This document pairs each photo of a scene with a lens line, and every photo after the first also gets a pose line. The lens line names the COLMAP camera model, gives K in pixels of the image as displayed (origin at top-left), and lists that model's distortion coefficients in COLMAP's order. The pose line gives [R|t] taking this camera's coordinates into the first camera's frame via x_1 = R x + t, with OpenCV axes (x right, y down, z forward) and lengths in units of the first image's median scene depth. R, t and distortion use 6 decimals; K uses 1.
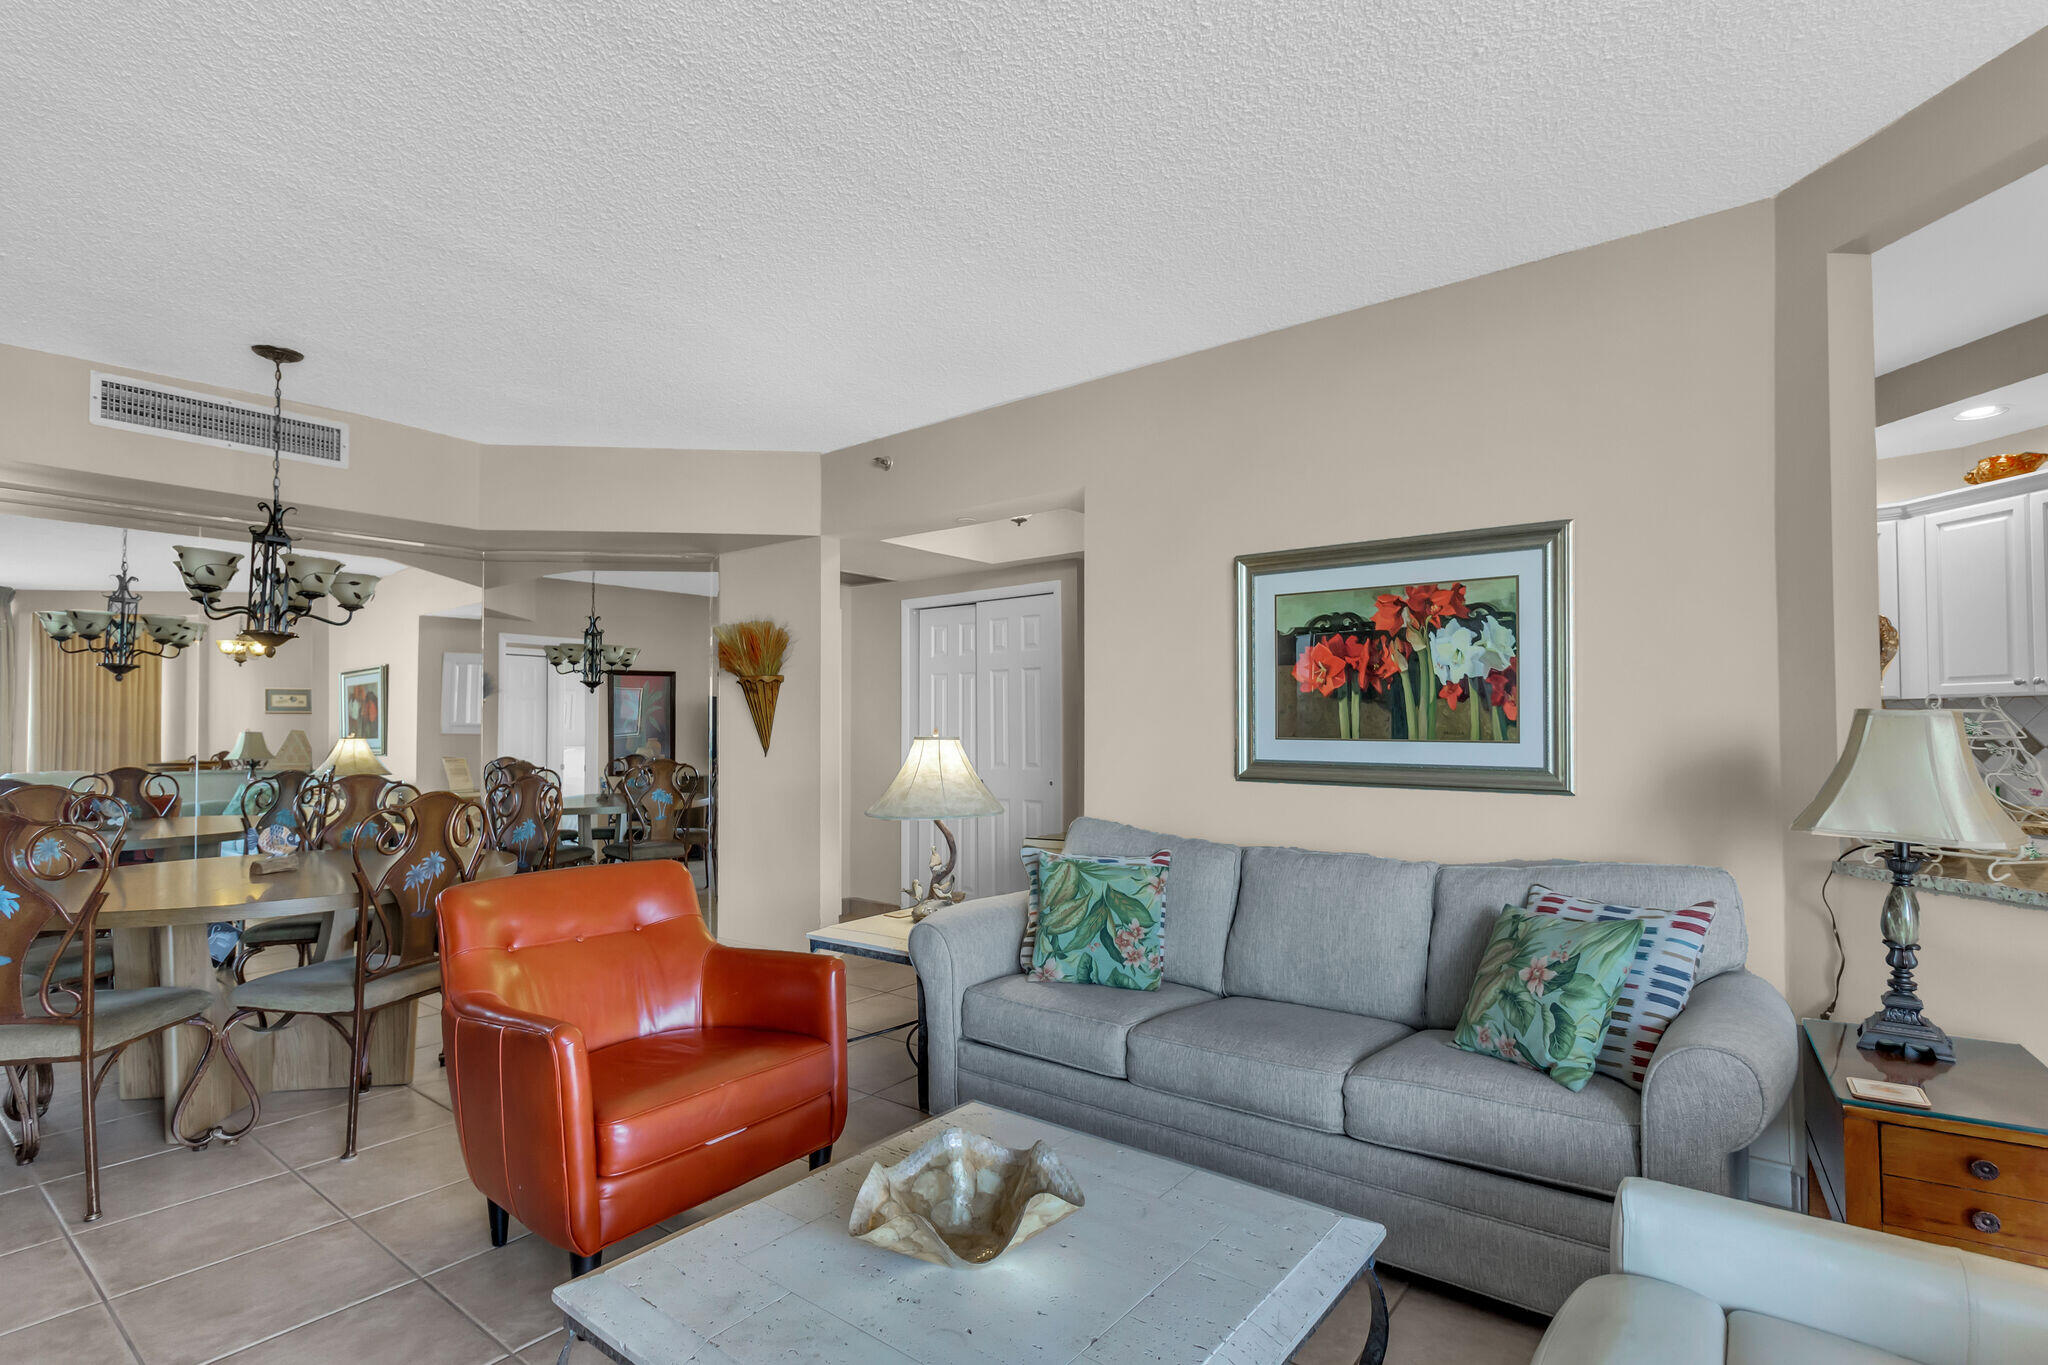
lens RADIAL K [[968.8, 0, 1062.1], [0, 968.8, 716.0], [0, 0, 1]] dist [0.001700, 0.000067]
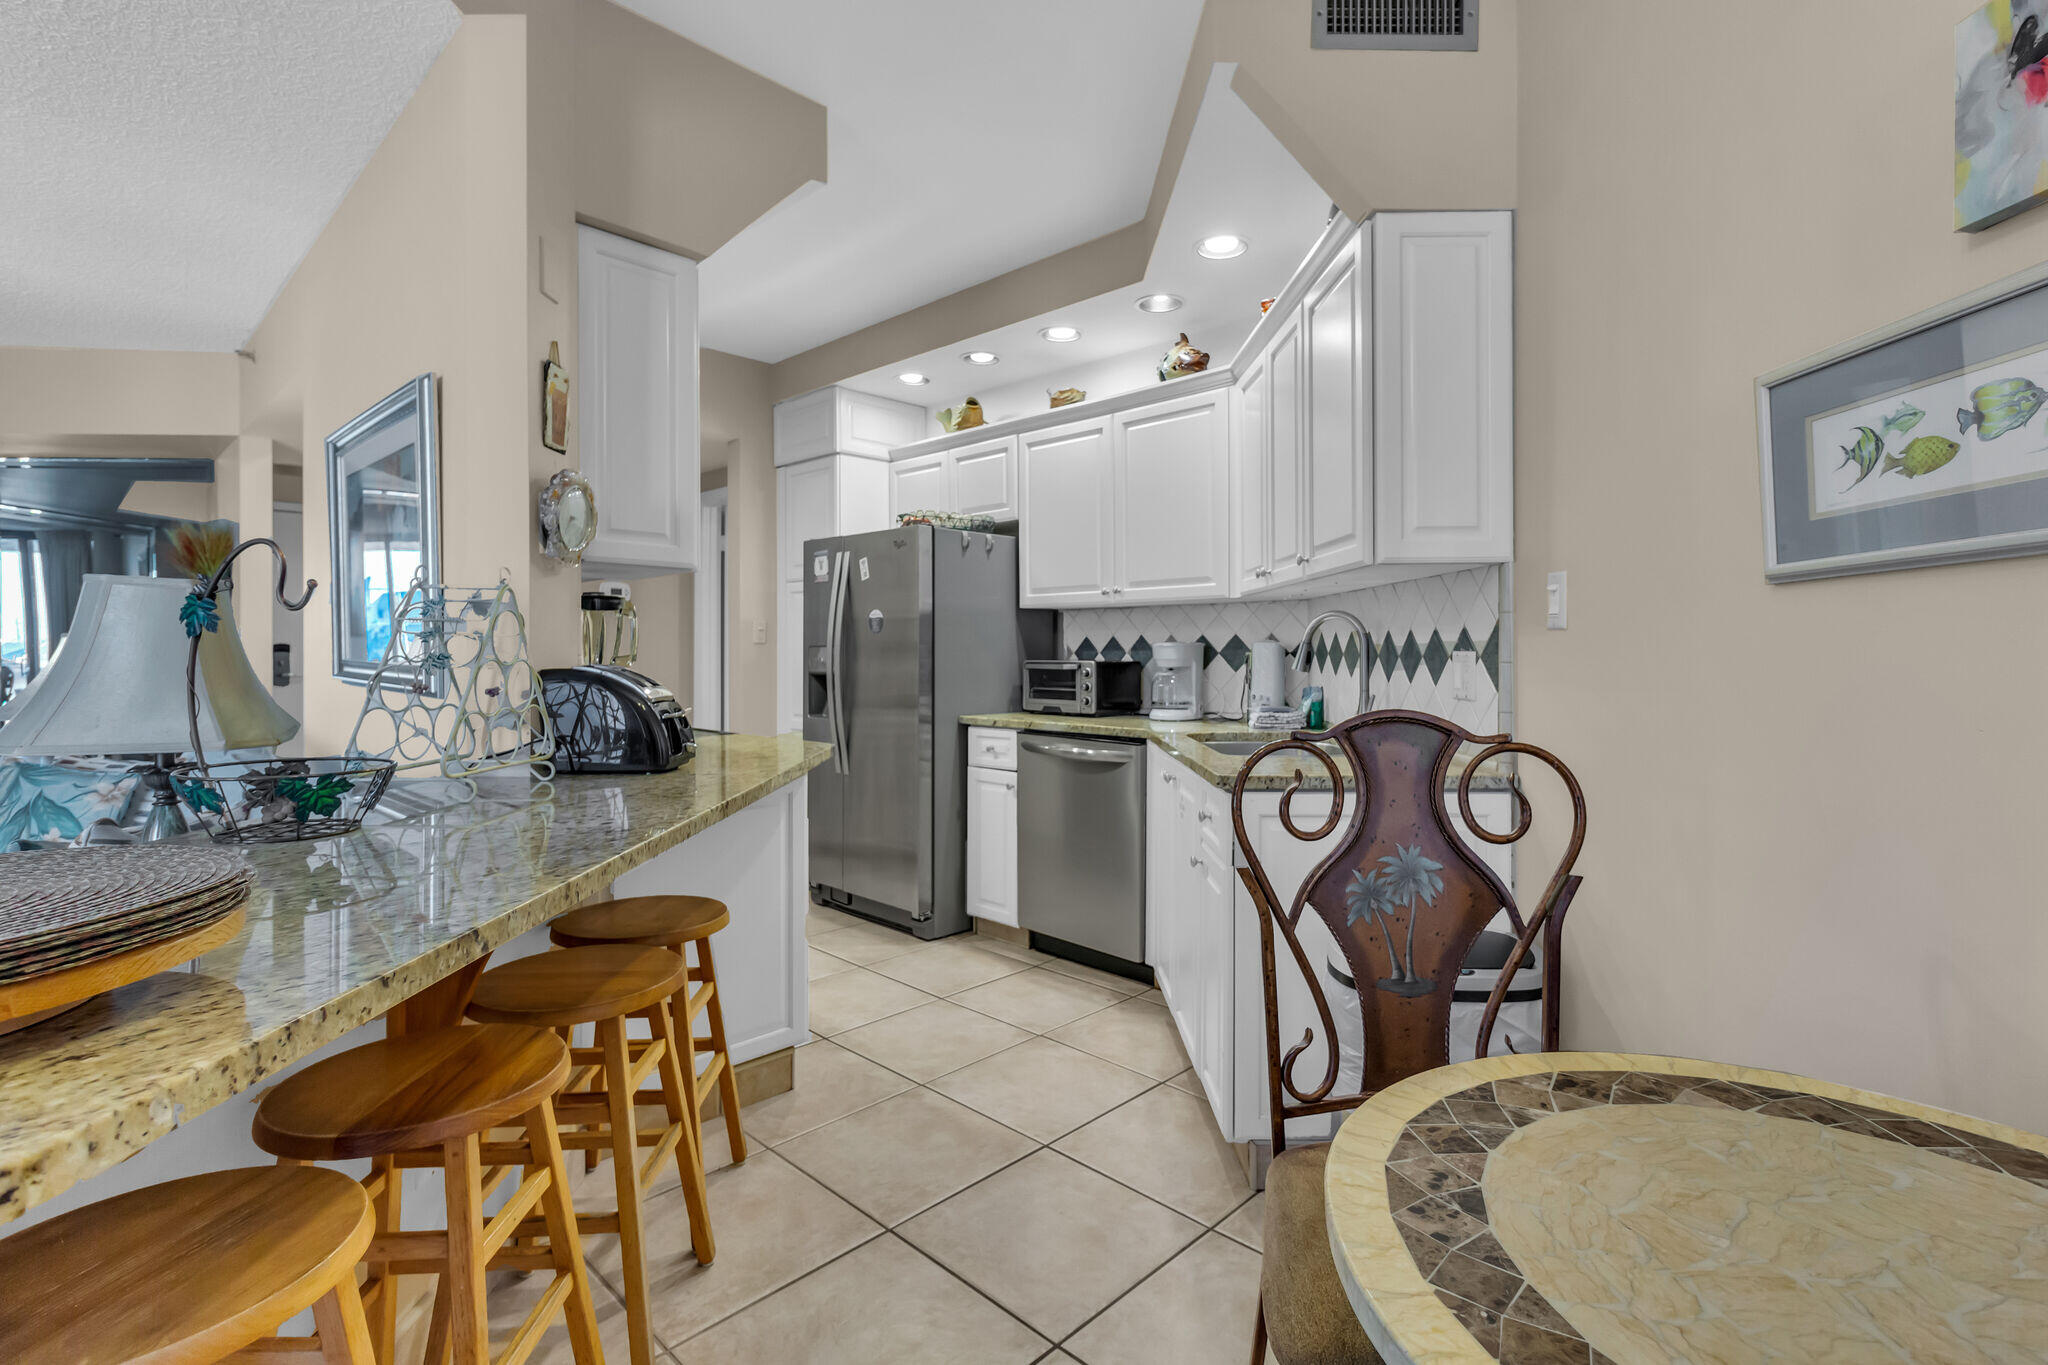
lens RADIAL K [[959.0, 0, 1036.3], [0, 959.0, 648.9], [0, 0, 1]] dist [0.003710, 0.000795]
pose [[0.992650, 0.007511, -0.120791, 1.074375], [-0.006574, 0.999945, 0.008160, 0.026021], [0.120845, -0.007306, 0.992644, 0.208655]]
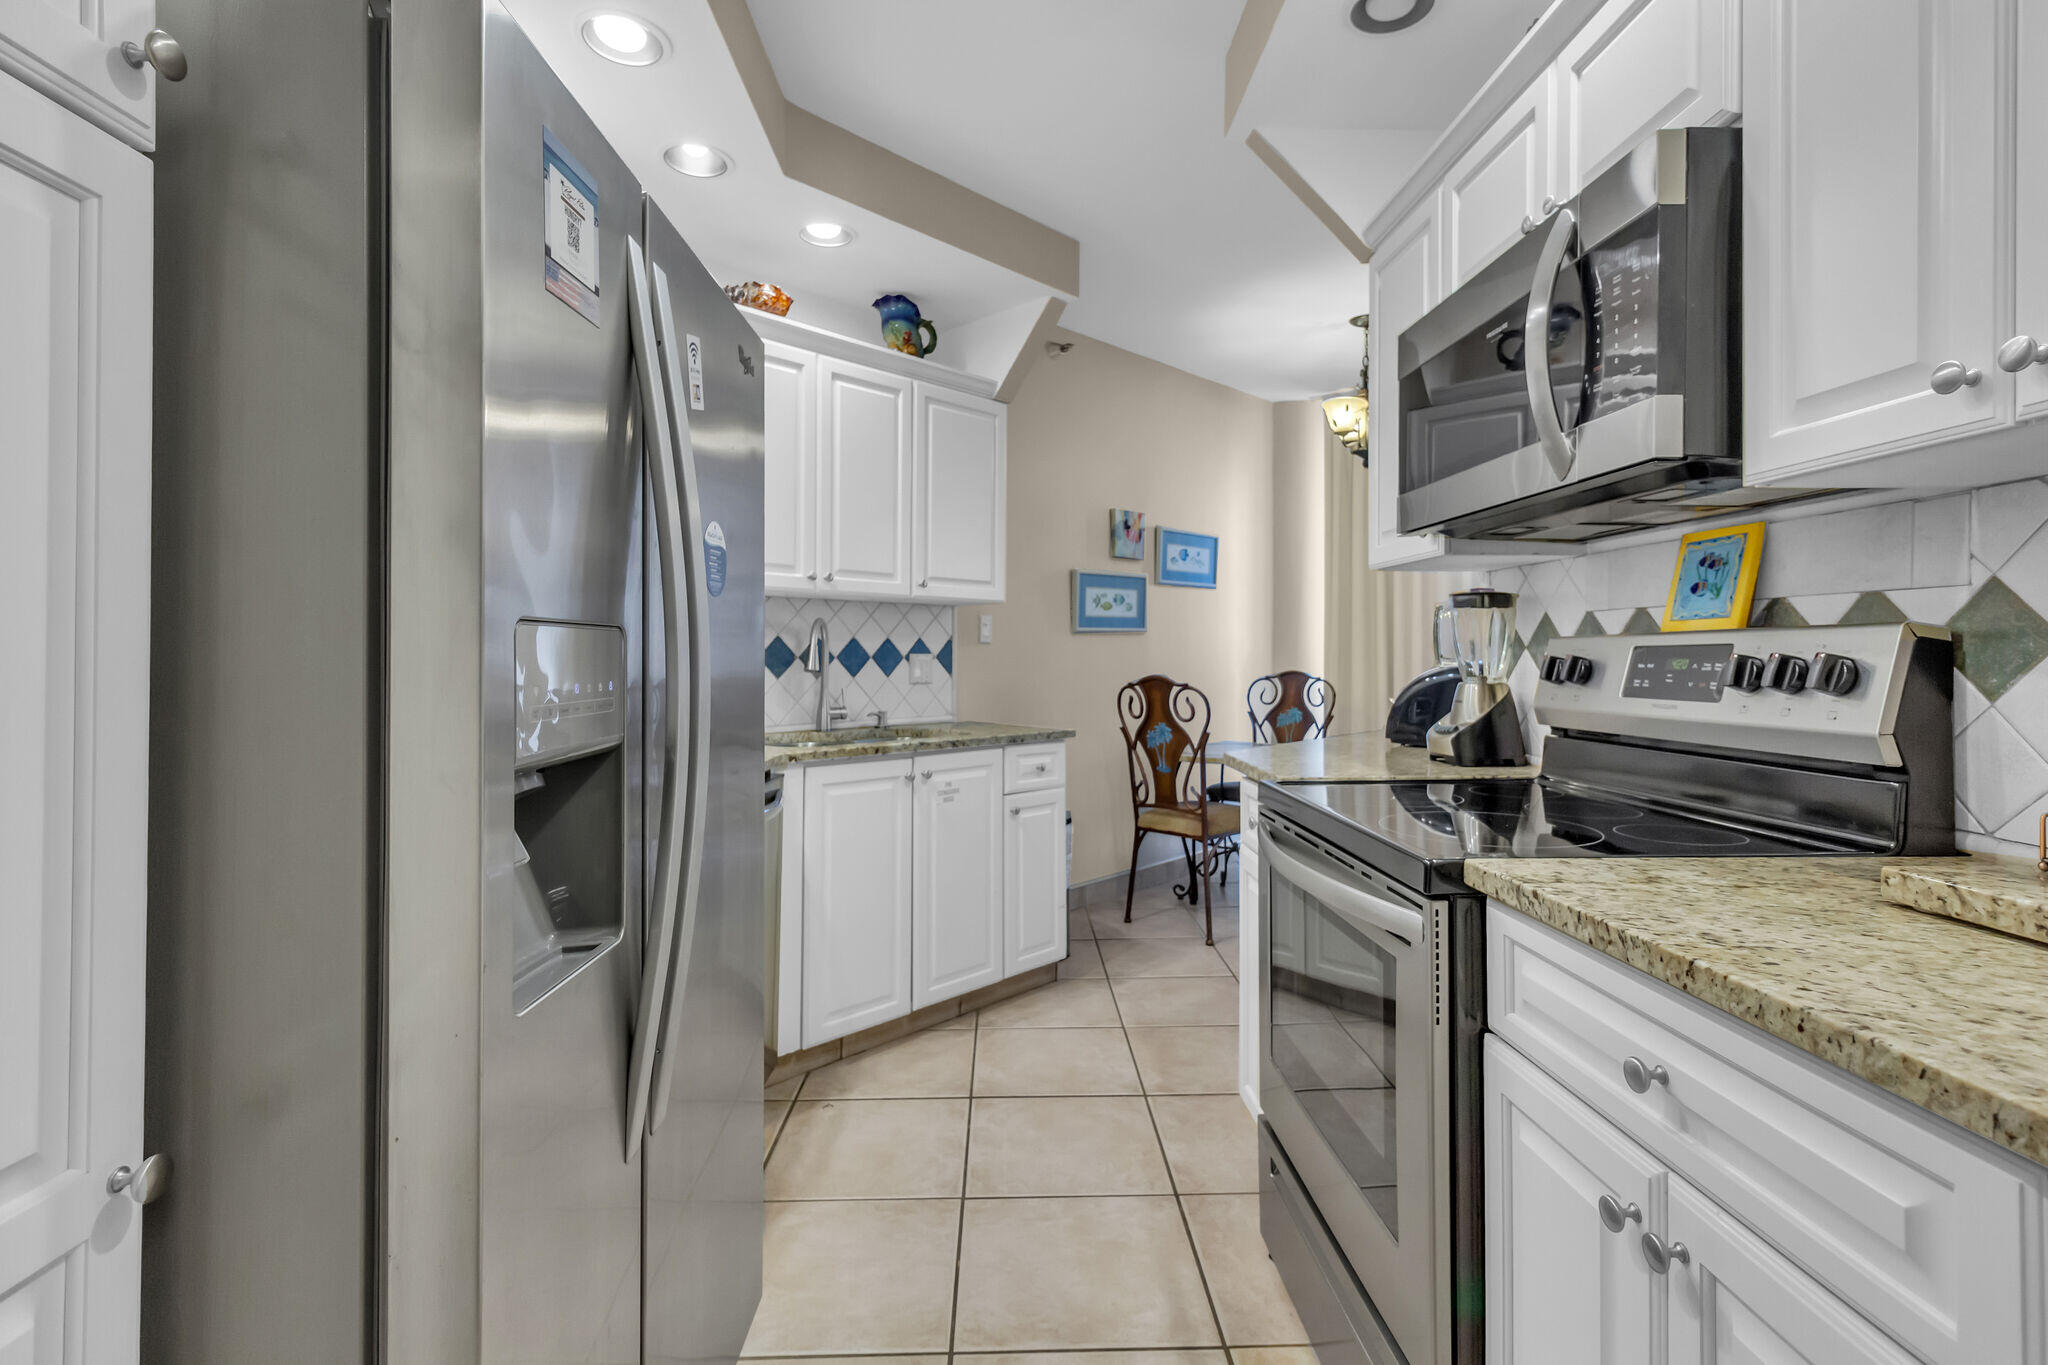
lens RADIAL K [[965.5, 0, 1024.0], [0, 965.5, 650.1], [0, 0, 1]] dist [0.001866, 0.000204]
pose [[-0.626828, 0.012818, 0.779052, 0.287204], [-0.003593, 0.999806, -0.019341, 0.049844], [-0.779149, -0.014923, -0.626661, 1.648423]]
